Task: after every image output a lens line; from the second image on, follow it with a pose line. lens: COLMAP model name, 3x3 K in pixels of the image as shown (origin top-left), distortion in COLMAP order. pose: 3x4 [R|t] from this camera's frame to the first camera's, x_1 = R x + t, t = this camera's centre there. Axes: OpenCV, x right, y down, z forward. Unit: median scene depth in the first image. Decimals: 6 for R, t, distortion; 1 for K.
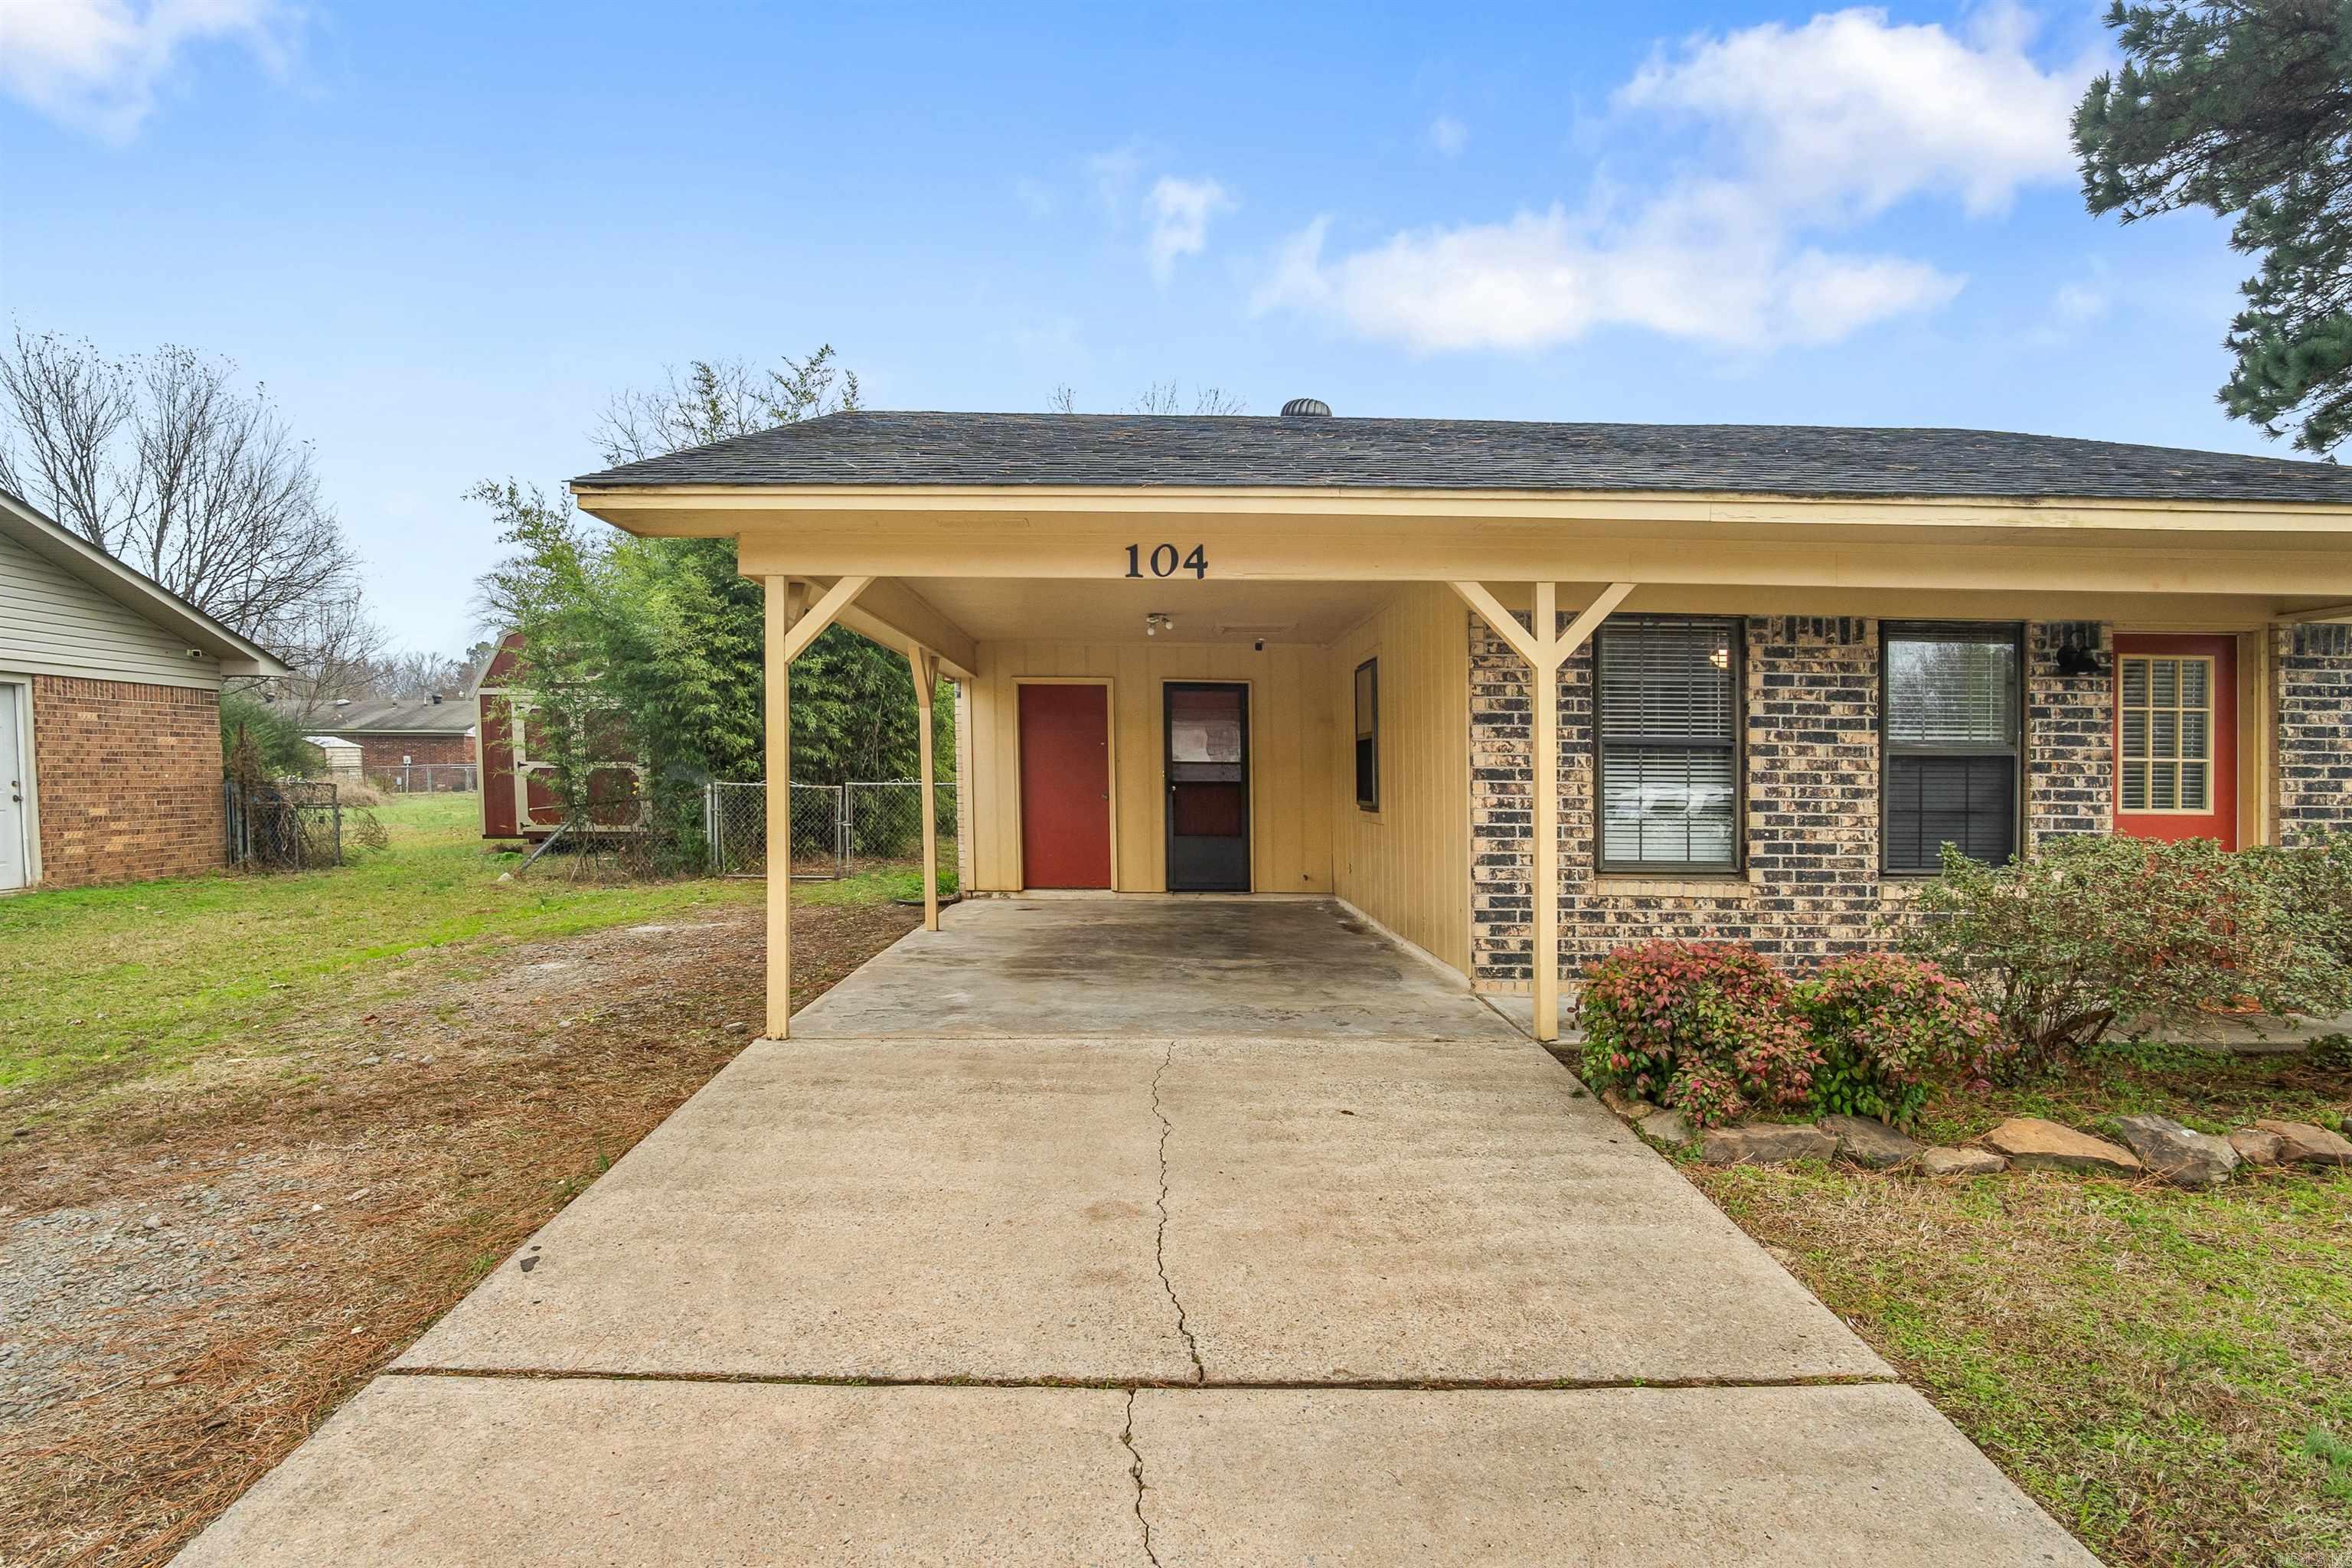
lens RADIAL K [[1242.0, 0, 1183.1], [0, 1242.0, 769.0], [0, 0, 1]] dist [-0.004027, 0.002050]
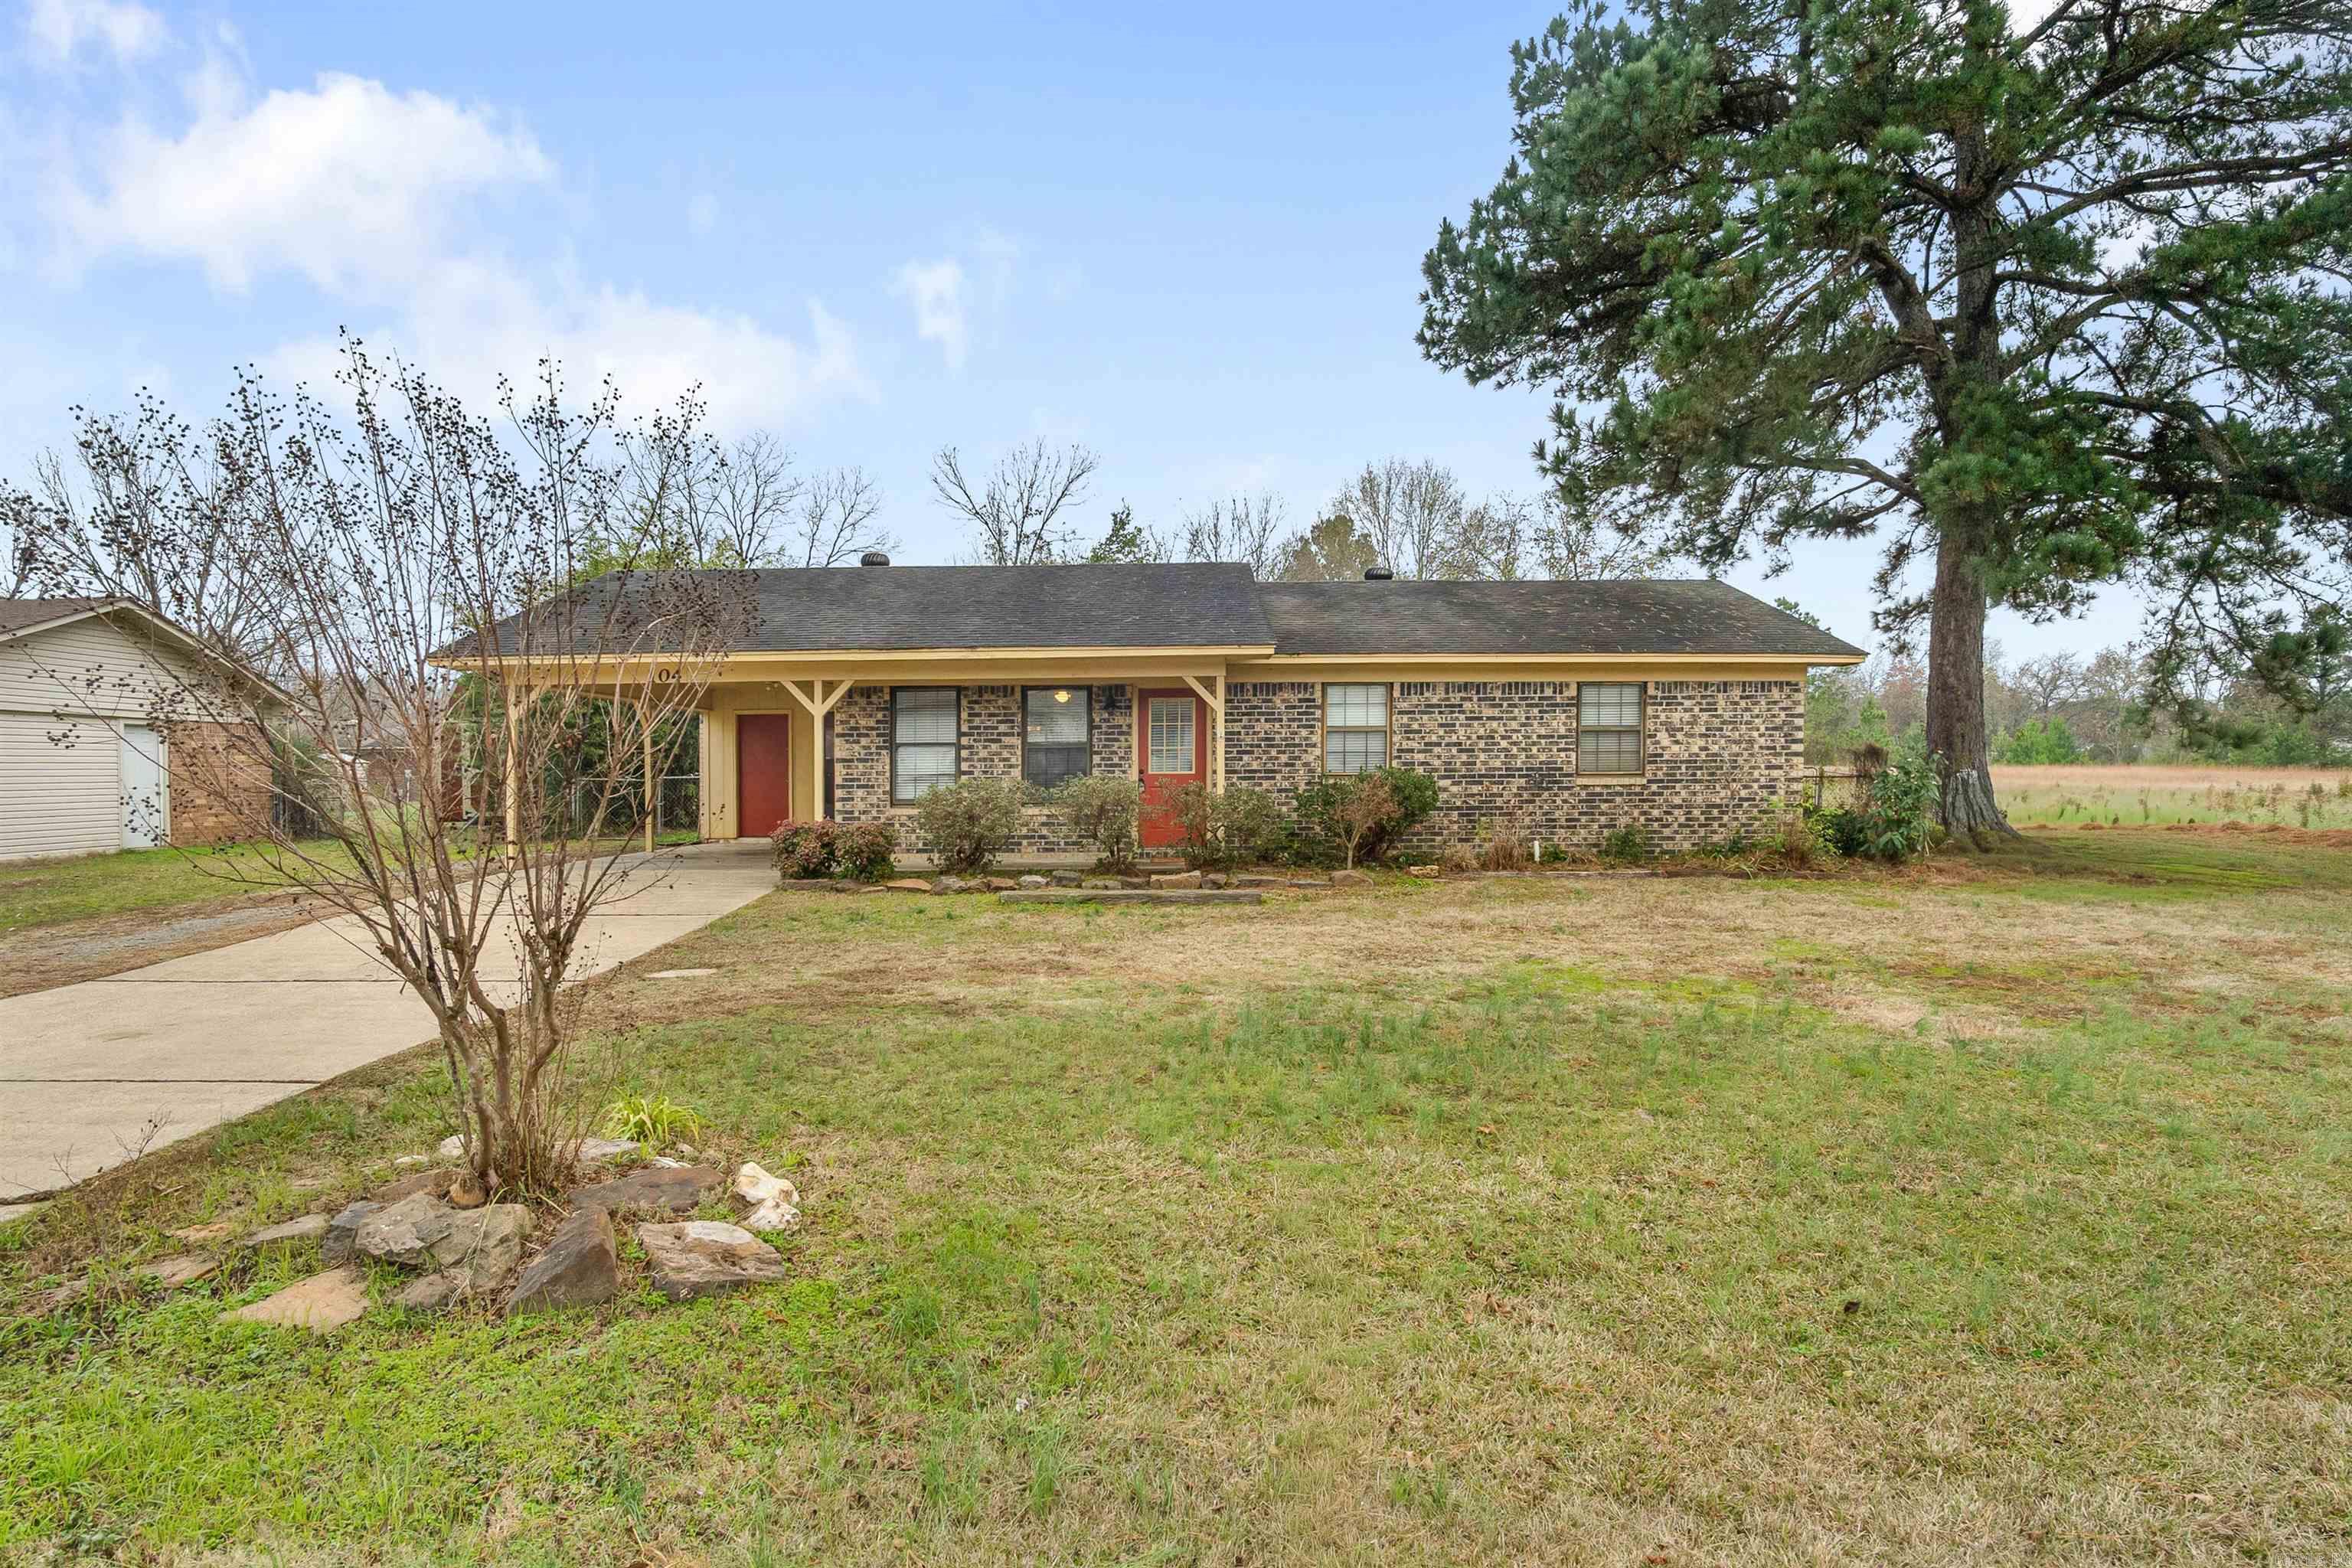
lens RADIAL K [[1271.3, 0, 1176.0], [0, 1271.3, 784.0], [0, 0, 1]] dist [-0.028126, 0.009011]
pose [[0.999478, -0.019759, -0.025579, 0.886455], [0.019994, 0.999760, 0.008989, 0.036706], [0.025395, -0.009496, 0.999632, -1.218818]]
